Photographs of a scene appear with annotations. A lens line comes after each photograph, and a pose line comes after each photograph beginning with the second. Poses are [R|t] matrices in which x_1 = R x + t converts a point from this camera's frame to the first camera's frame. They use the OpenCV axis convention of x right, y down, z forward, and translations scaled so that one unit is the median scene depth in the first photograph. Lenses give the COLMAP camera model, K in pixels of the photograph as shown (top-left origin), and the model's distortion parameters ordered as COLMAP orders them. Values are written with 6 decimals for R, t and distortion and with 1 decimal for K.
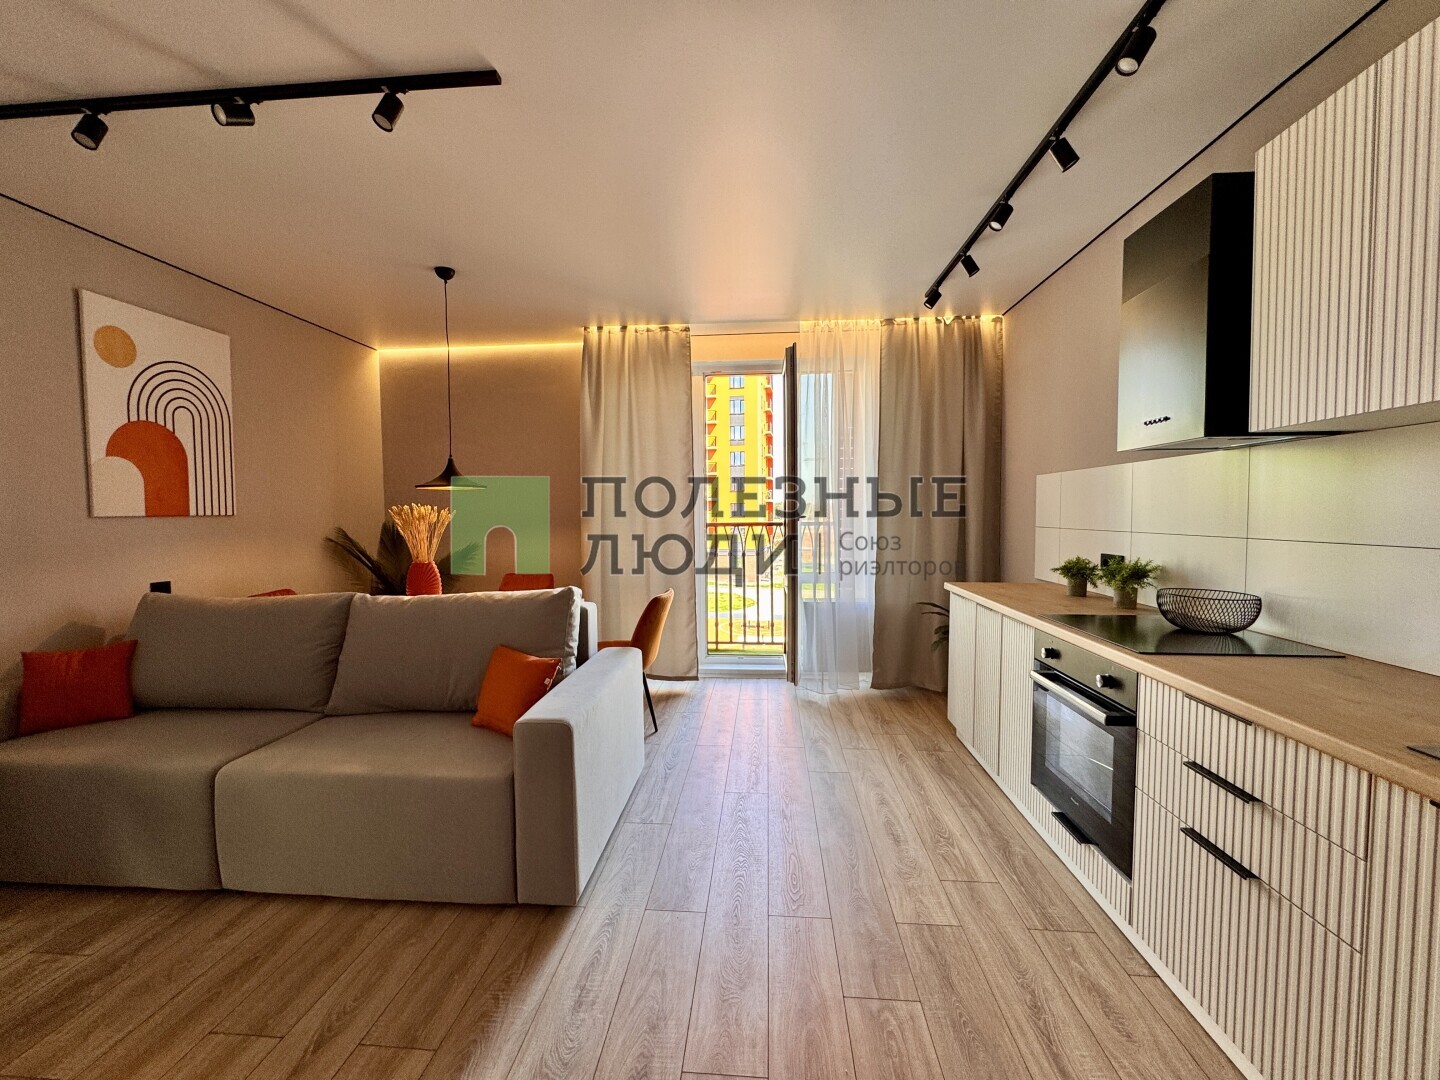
lens RADIAL K [[579.3, 0, 717.3], [0, 579.3, 538.2], [0, 0, 1]] dist [-0.001671, -0.000078]
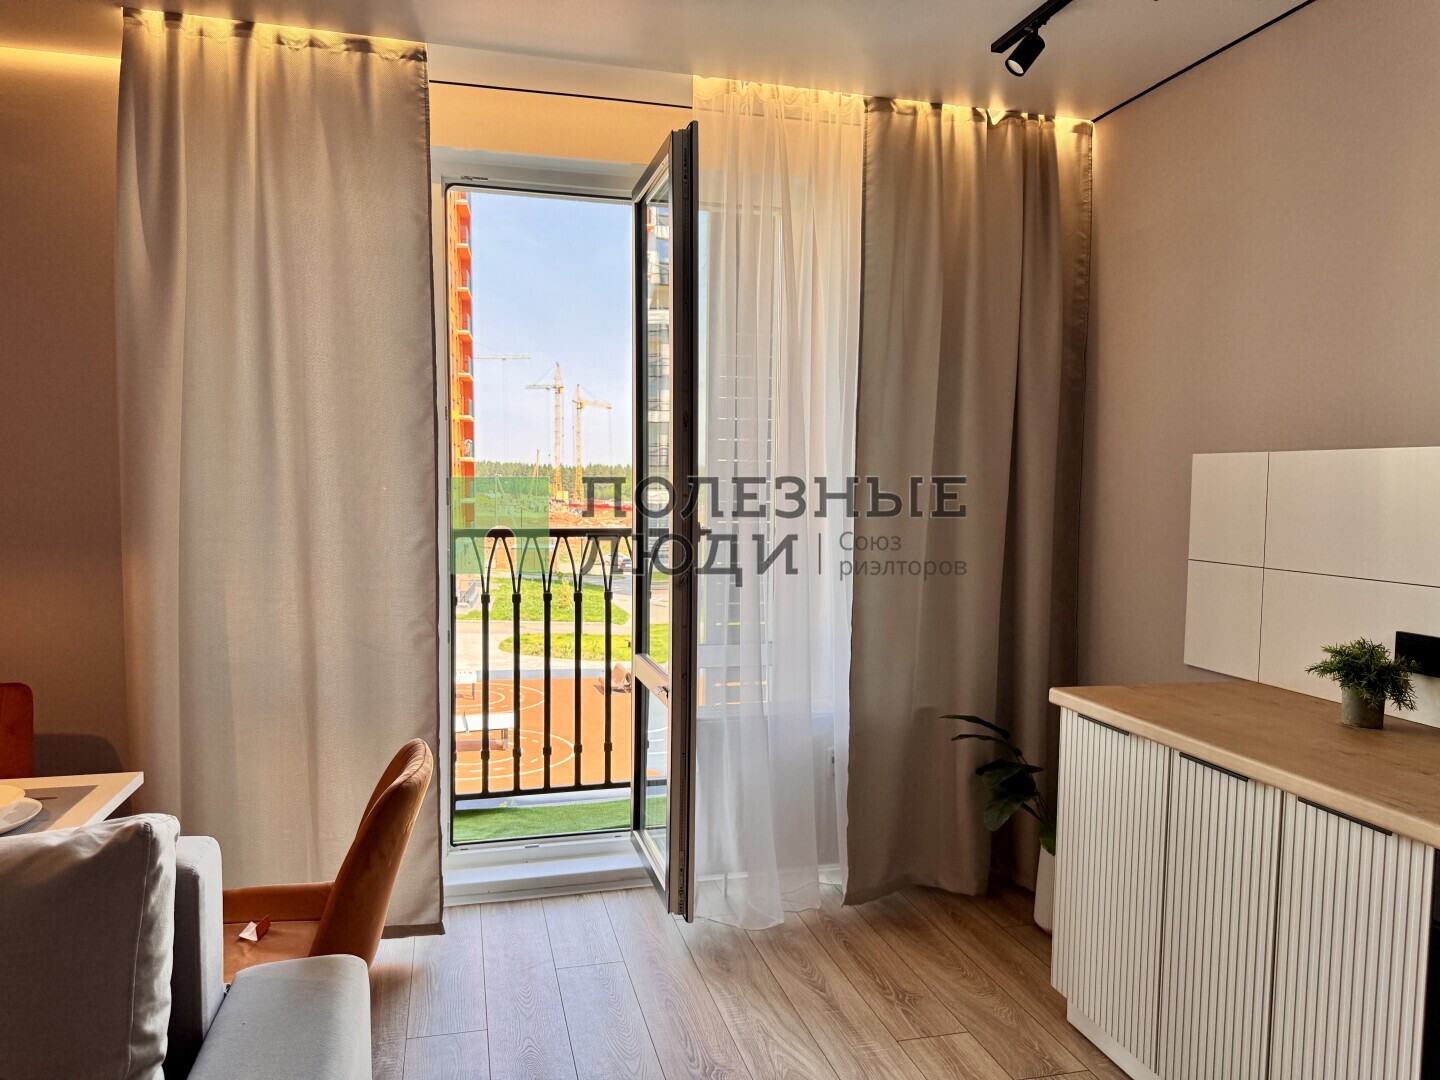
lens RADIAL K [[1025.8, 0, 714.7], [0, 1025.8, 544.2], [0, 0, 1]] dist [0.039568, -0.043751]
pose [[0.945233, -0.003781, 0.326375, -0.121690], [-0.001930, 0.999851, 0.017174, -0.051012], [-0.326391, -0.016863, 0.945084, 0.338802]]
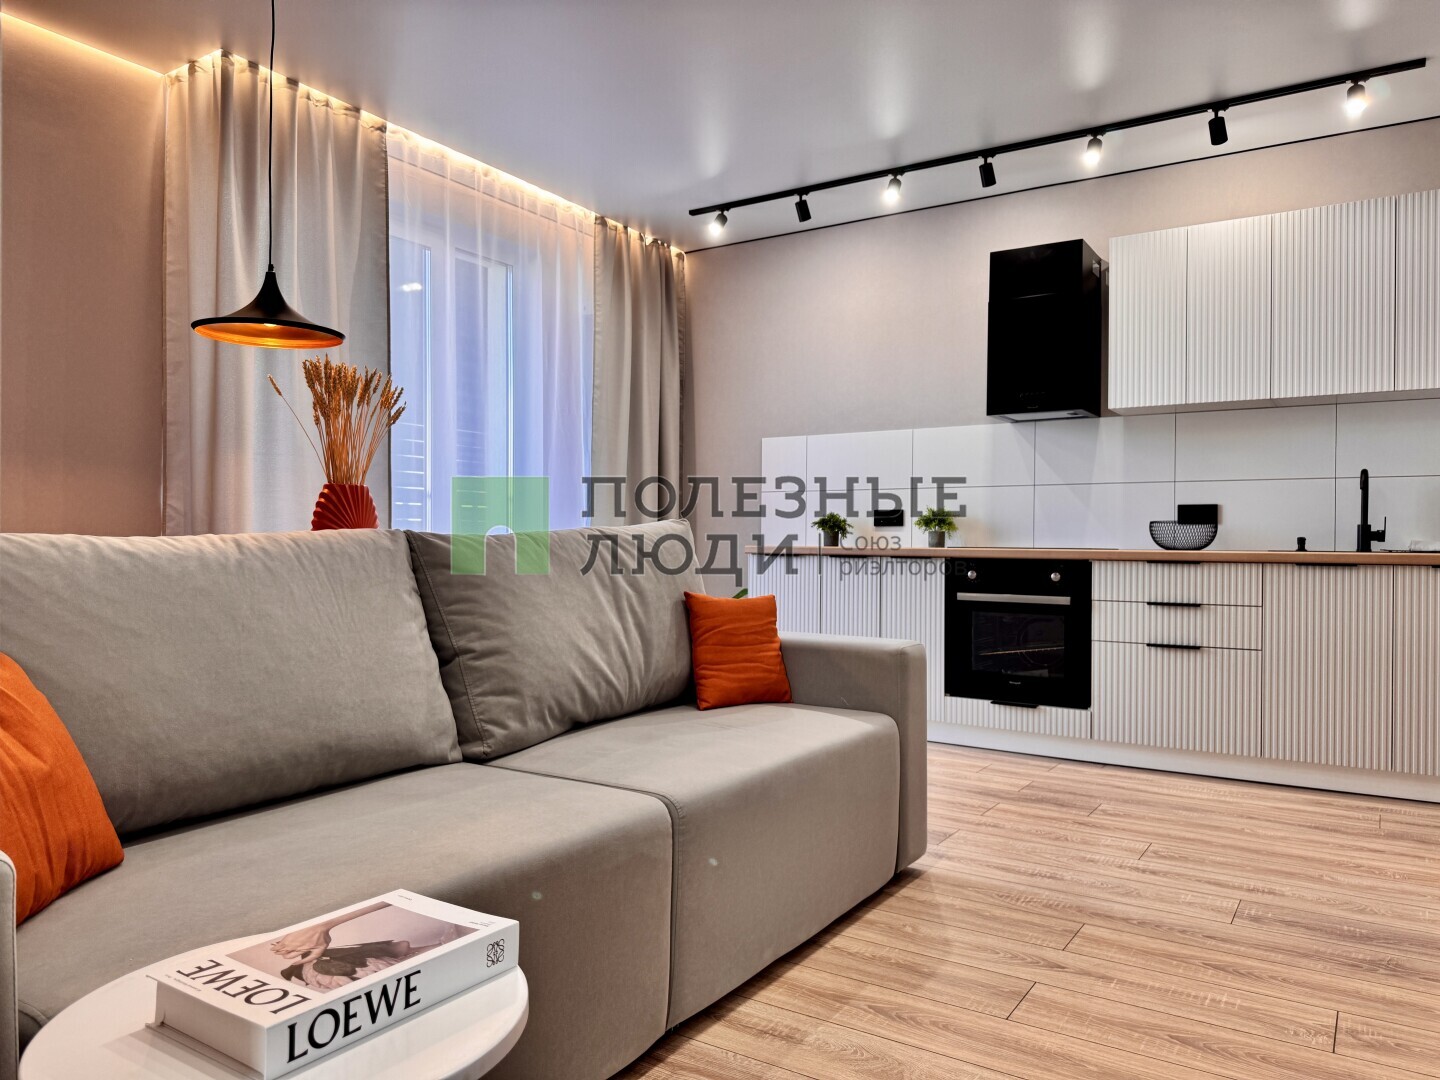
lens RADIAL K [[1025.8, 0, 726.2], [0, 1025.8, 547.9], [0, 0, 1]] dist [0.039568, -0.043751]
pose [[0.465771, 0.005218, 0.884890, -1.045588], [0.030513, 0.999293, -0.021954, 0.115078], [-0.884379, 0.037226, 0.465282, 0.307766]]
